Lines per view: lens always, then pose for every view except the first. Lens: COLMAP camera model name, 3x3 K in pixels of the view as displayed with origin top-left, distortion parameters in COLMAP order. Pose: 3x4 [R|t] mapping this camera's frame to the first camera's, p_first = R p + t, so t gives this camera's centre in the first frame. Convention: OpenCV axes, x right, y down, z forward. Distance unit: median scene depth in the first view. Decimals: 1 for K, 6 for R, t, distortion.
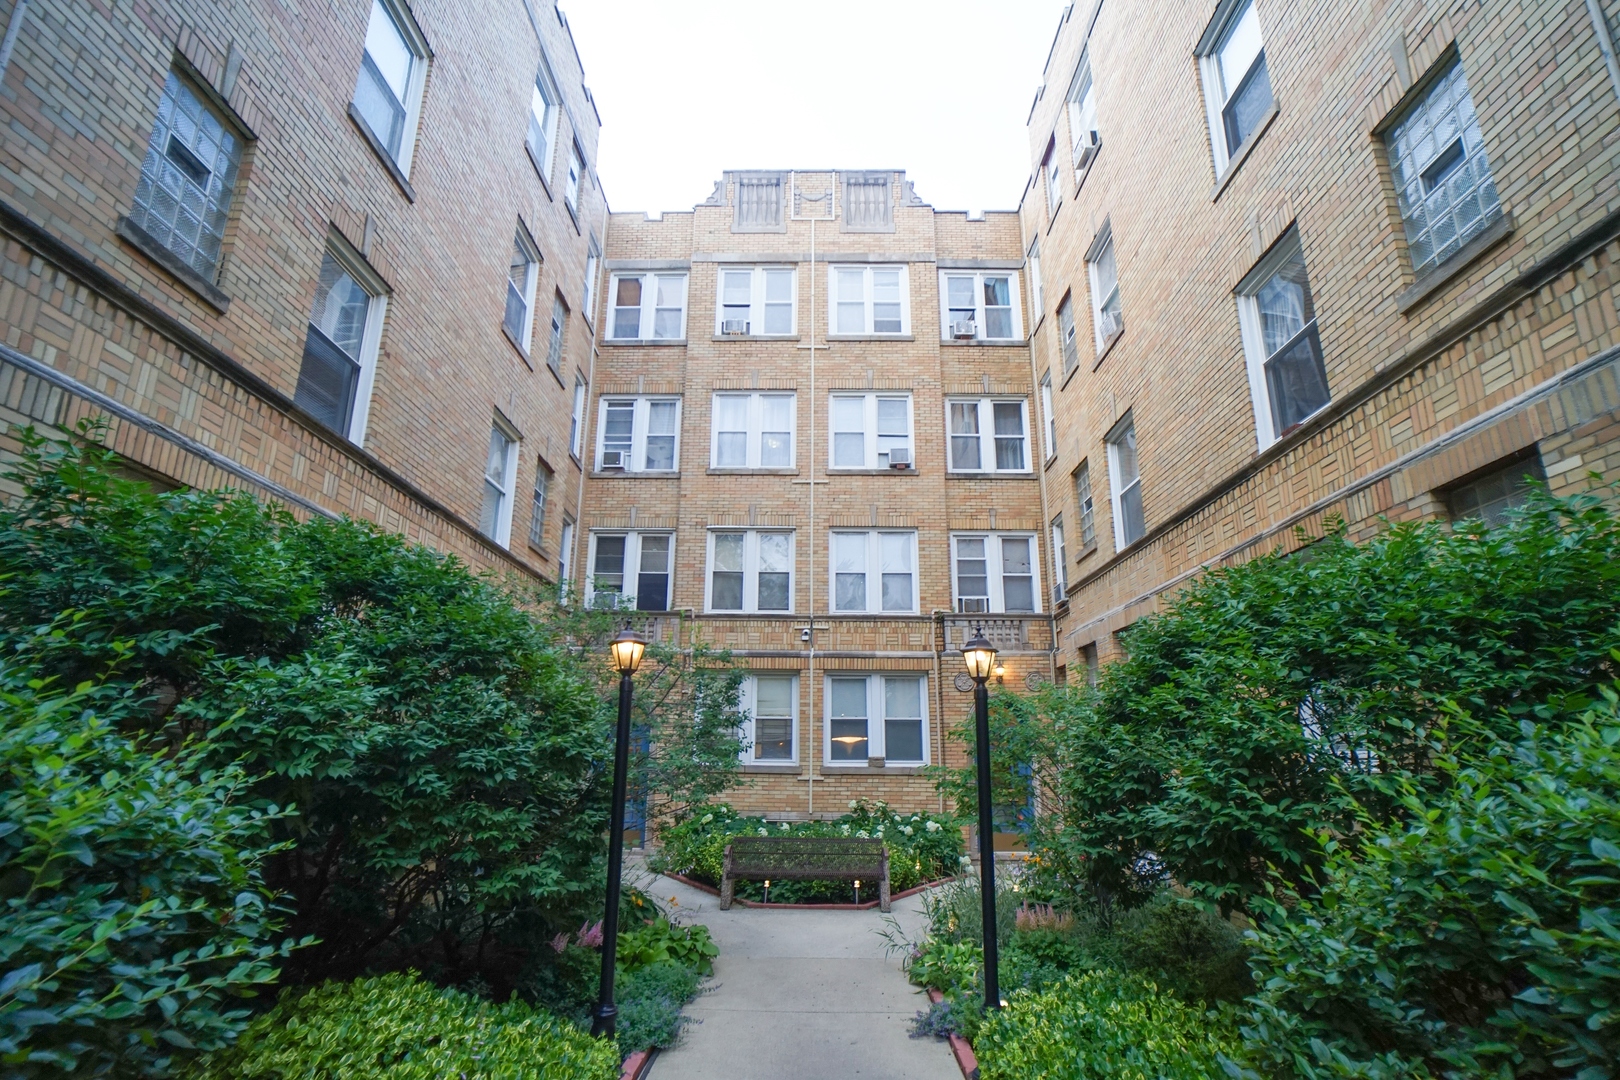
lens RADIAL K [[834.1, 0, 804.9], [0, 834.1, 541.7], [0, 0, 1]] dist [-0.051794, 0.023040]
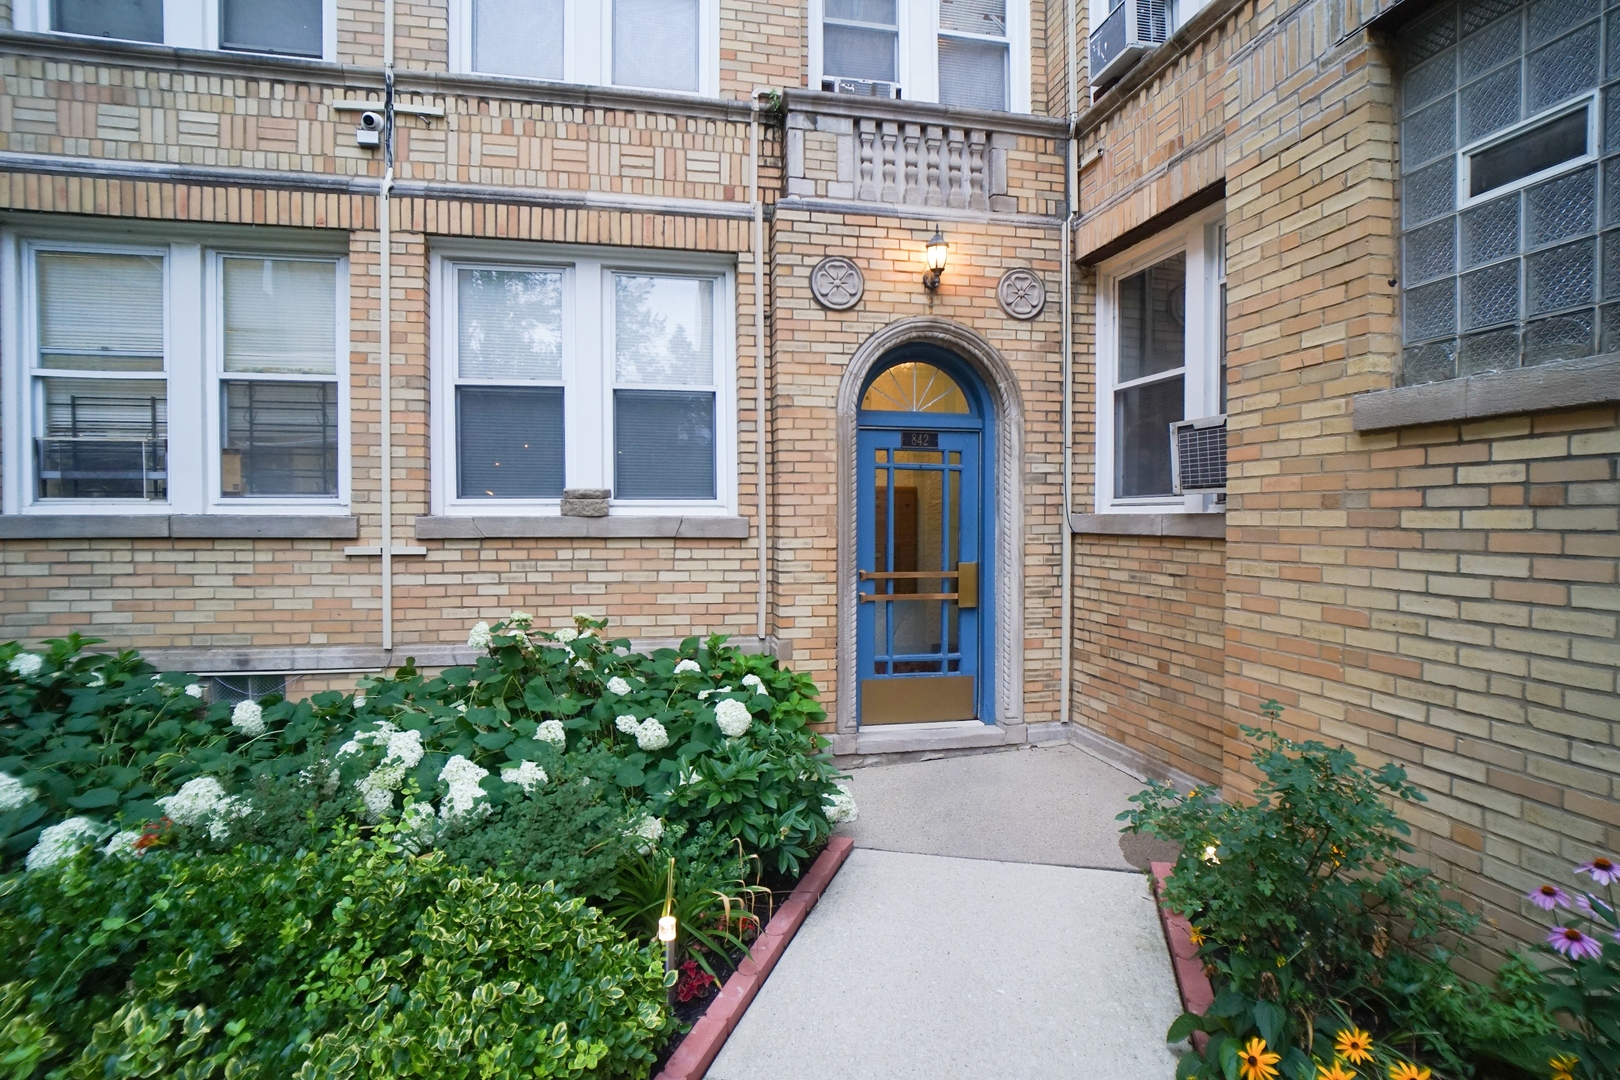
lens RADIAL K [[834.1, 0, 810.0], [0, 834.1, 540.2], [0, 0, 1]] dist [-0.051794, 0.023040]
pose [[0.974264, -0.013775, 0.224988, 0.096610], [-0.050684, 0.959184, 0.278202, 0.171244], [-0.219637, -0.282446, 0.933801, 0.623564]]
